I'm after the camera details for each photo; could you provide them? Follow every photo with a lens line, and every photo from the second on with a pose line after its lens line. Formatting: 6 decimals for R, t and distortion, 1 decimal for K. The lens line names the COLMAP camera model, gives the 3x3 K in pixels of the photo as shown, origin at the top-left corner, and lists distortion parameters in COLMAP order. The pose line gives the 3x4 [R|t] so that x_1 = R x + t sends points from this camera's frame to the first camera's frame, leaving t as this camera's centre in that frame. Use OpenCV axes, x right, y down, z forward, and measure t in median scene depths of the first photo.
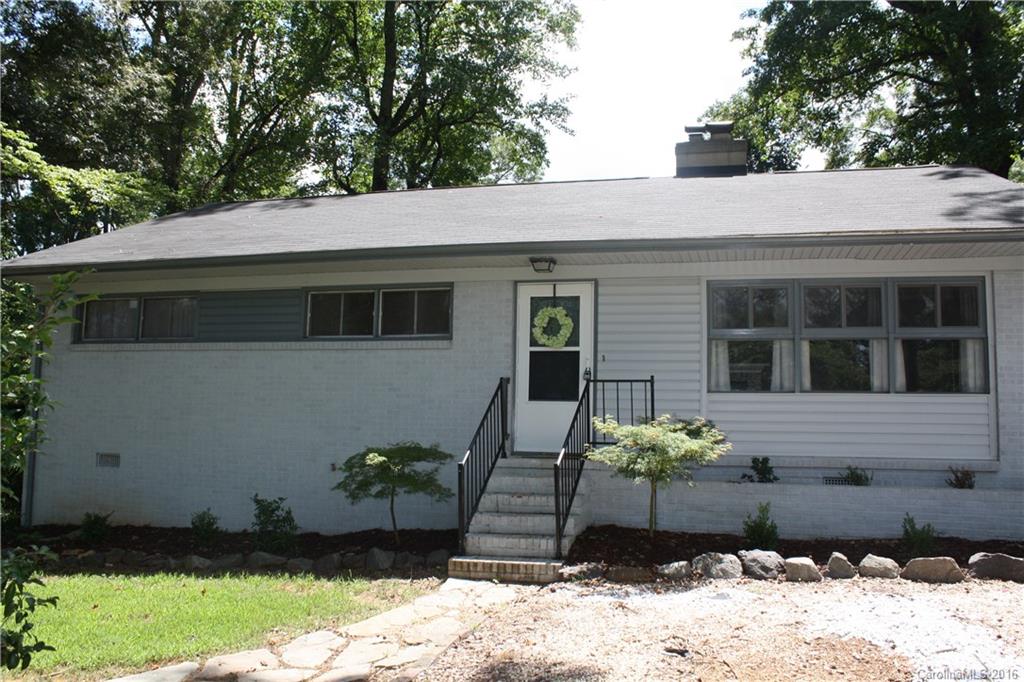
lens RADIAL K [[852.6, 0, 508.1], [0, 852.6, 334.2], [0, 0, 1]] dist [-0.164567, 0.141121]
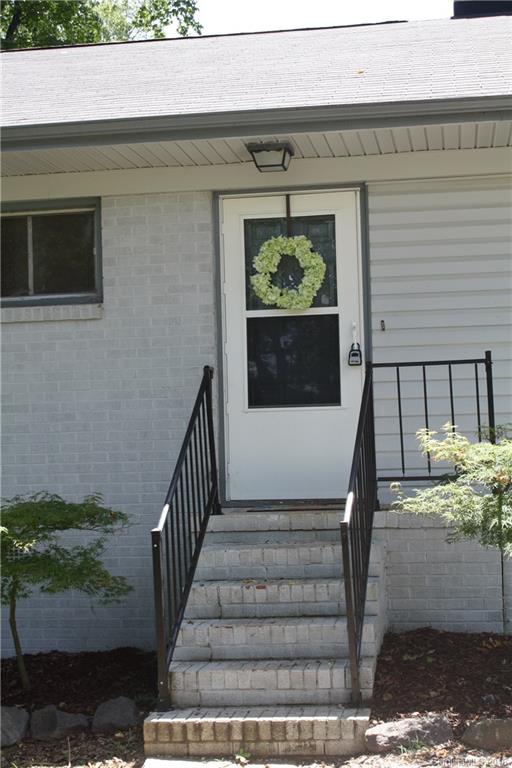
lens RADIAL K [[1271.2, 0, 256.0], [0, 1271.2, 384.0], [0, 0, 1]] dist [0.010753, 0.037637]
pose [[0.993388, -0.039988, 0.107618, -0.064189], [0.034211, 0.997900, 0.055010, 0.019082], [-0.109592, -0.050964, 0.992669, 0.194723]]
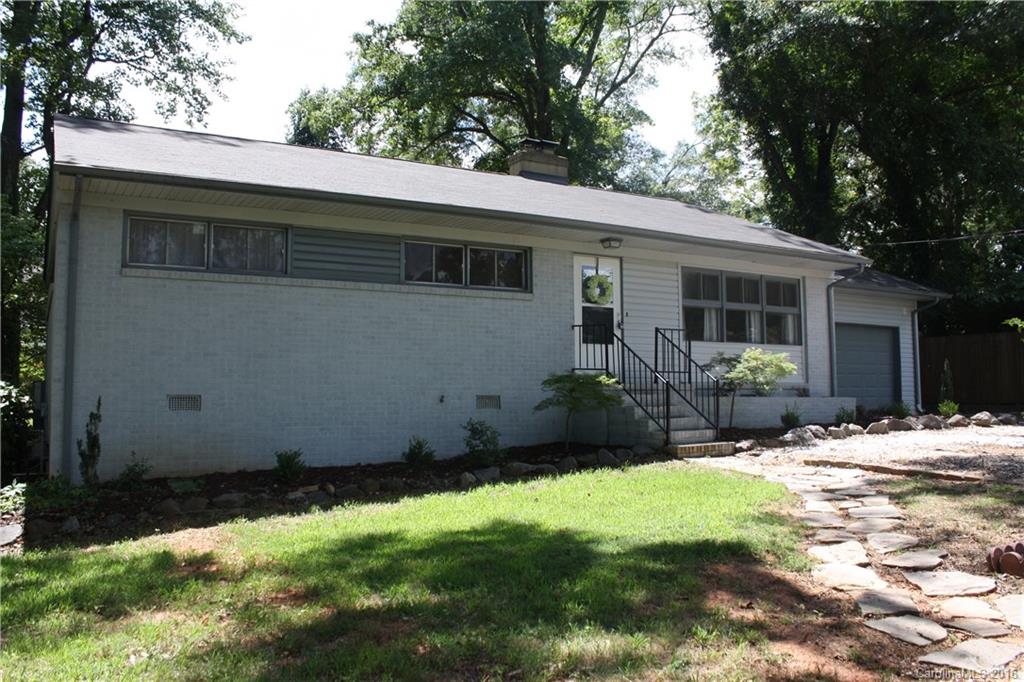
lens RADIAL K [[852.6, 0, 508.1], [0, 852.6, 334.2], [0, 0, 1]] dist [-0.164567, 0.141121]
pose [[0.700749, 0.033938, 0.712600, -1.087439], [-0.056396, 0.998377, 0.007909, 0.065024], [-0.711175, -0.045730, 0.701526, 0.161047]]
